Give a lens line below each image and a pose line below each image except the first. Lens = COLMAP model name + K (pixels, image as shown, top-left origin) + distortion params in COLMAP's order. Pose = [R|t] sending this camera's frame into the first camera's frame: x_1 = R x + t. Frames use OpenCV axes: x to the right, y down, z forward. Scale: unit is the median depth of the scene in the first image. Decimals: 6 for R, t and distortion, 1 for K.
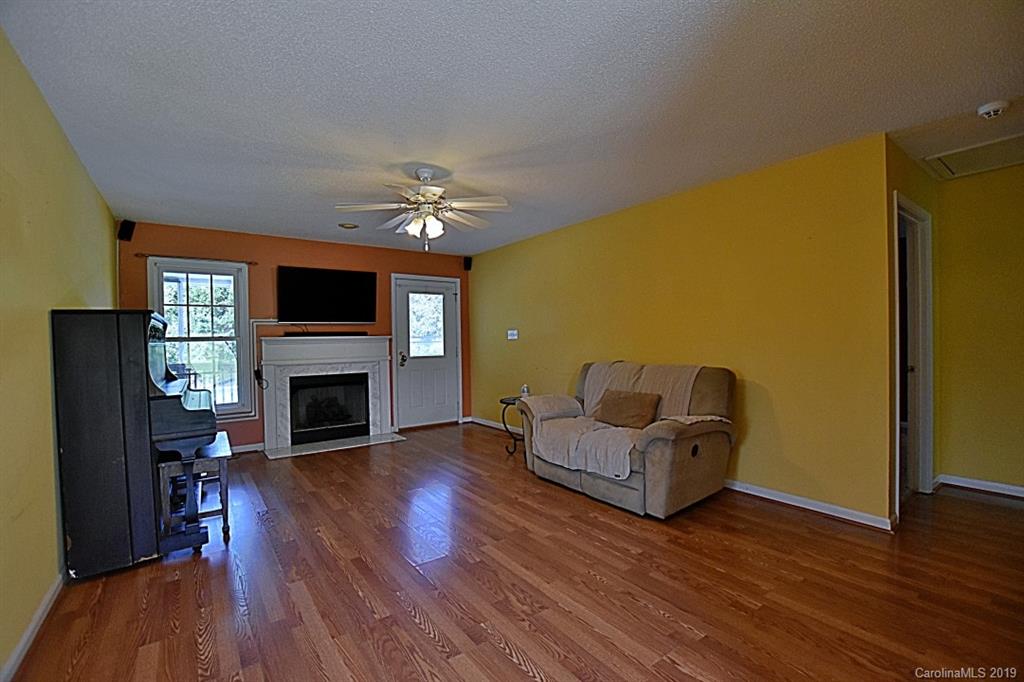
lens RADIAL K [[450.9, 0, 517.8], [0, 450.9, 344.2], [0, 0, 1]] dist [-0.020788, -0.000006]
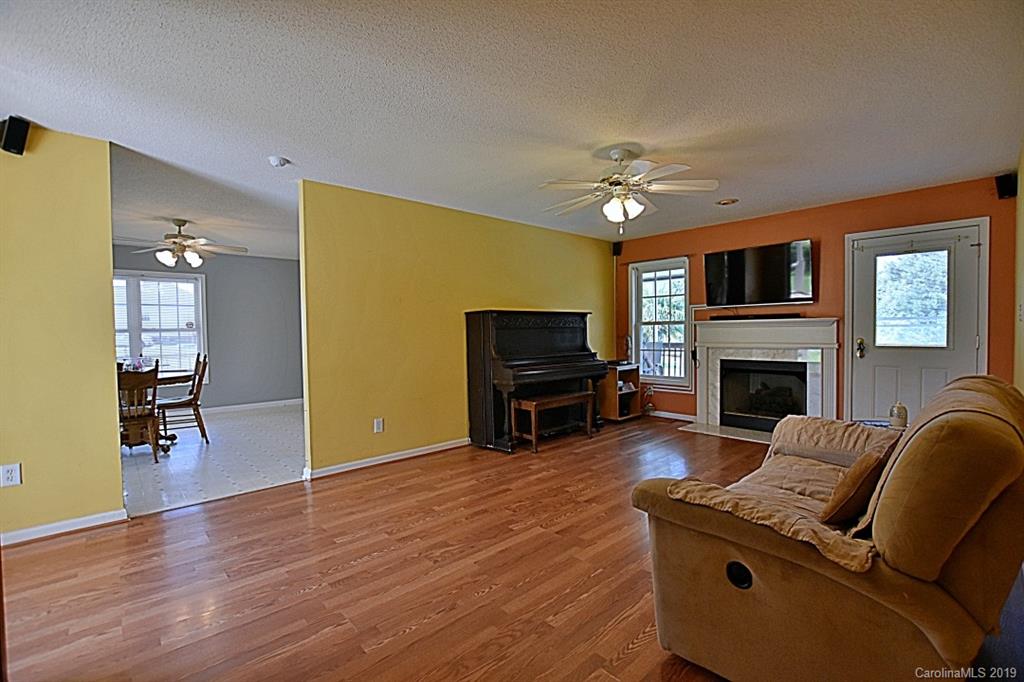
lens RADIAL K [[450.9, 0, 517.8], [0, 450.9, 344.2], [0, 0, 1]] dist [-0.020788, -0.000006]
pose [[0.110167, 0.045270, -0.992882, 0.485482], [0.001721, 0.998952, 0.045738, -0.010345], [0.993912, -0.006747, 0.109973, 0.438336]]
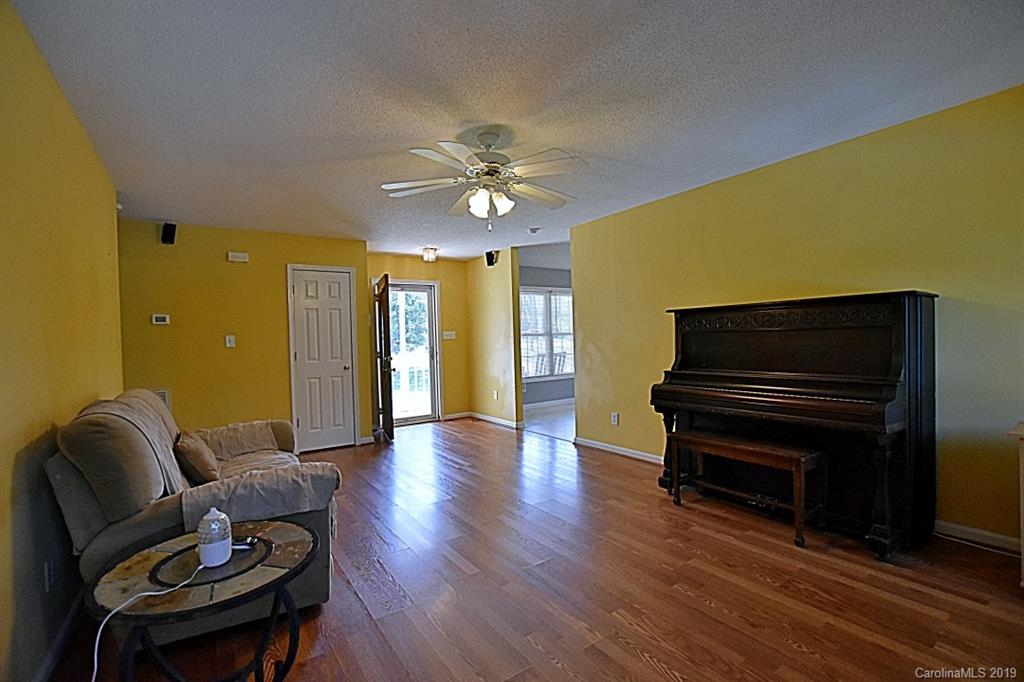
lens RADIAL K [[450.9, 0, 517.8], [0, 450.9, 344.2], [0, 0, 1]] dist [-0.020788, -0.000006]
pose [[-0.998982, 0.040726, 0.019389, -0.177699], [0.041189, 0.998860, 0.024110, -0.009654], [-0.018385, 0.024884, -0.999521, 1.210362]]
